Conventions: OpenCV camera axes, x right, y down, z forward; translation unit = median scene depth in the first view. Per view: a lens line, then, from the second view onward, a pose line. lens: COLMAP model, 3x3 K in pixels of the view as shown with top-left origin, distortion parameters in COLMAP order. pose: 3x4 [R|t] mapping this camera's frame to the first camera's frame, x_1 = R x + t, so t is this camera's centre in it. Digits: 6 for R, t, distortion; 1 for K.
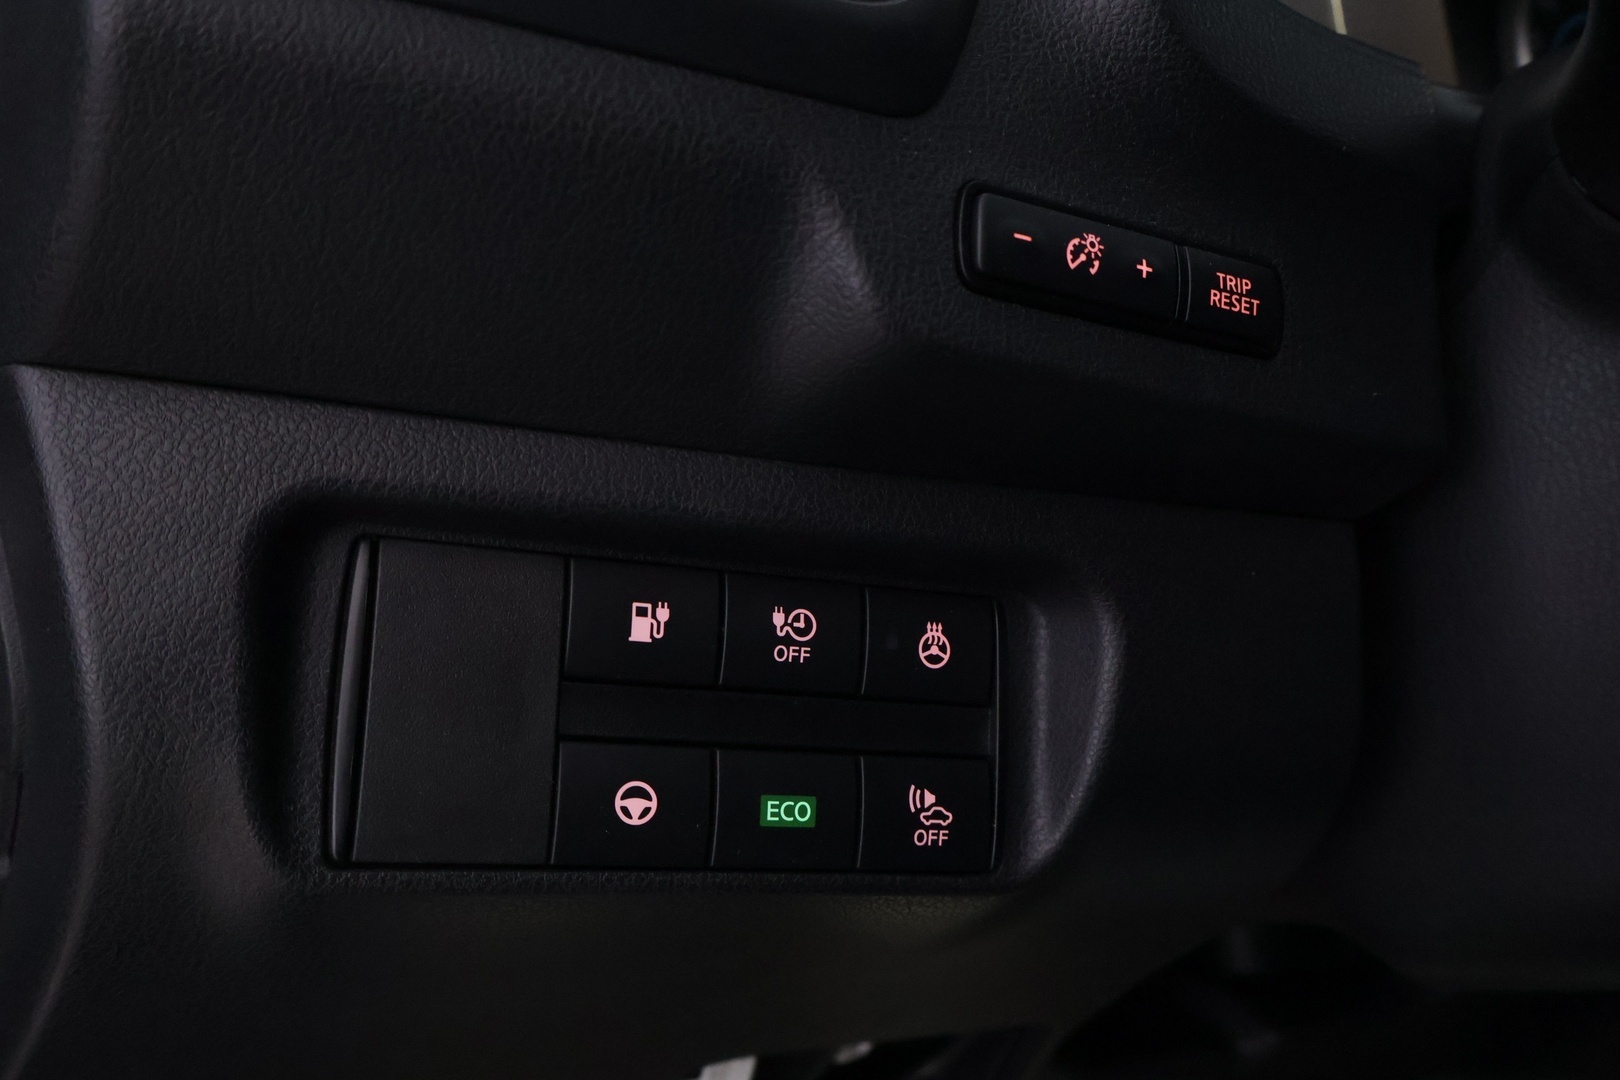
lens RADIAL K [[1459.3, 0, 815.5], [0, 1459.3, 534.8], [0, 0, 1]] dist [0.021997, 0.003338]
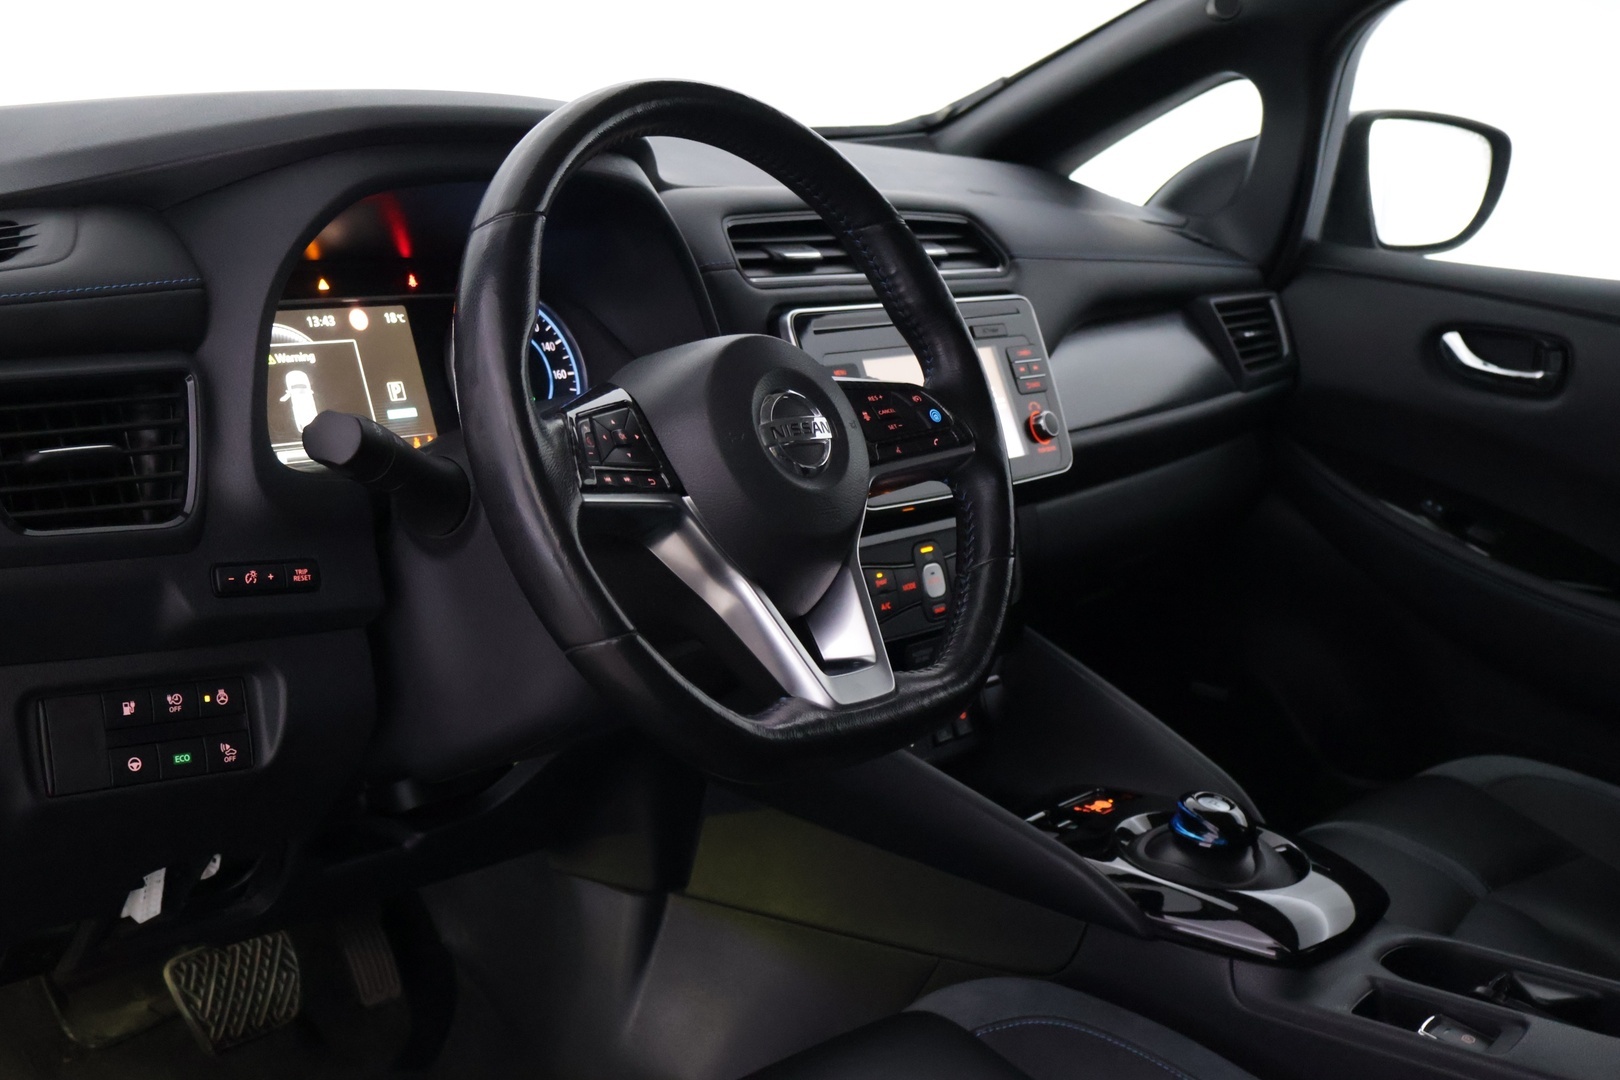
lens RADIAL K [[2039.4, 0, 815.2], [0, 2039.4, 536.9], [0, 0, 1]] dist [-0.032329, 0.000000]
pose [[0.919250, -0.145682, 0.365727, -0.297381], [0.113989, 0.987711, 0.106928, -0.595571], [-0.376810, -0.056605, 0.924559, -3.537849]]
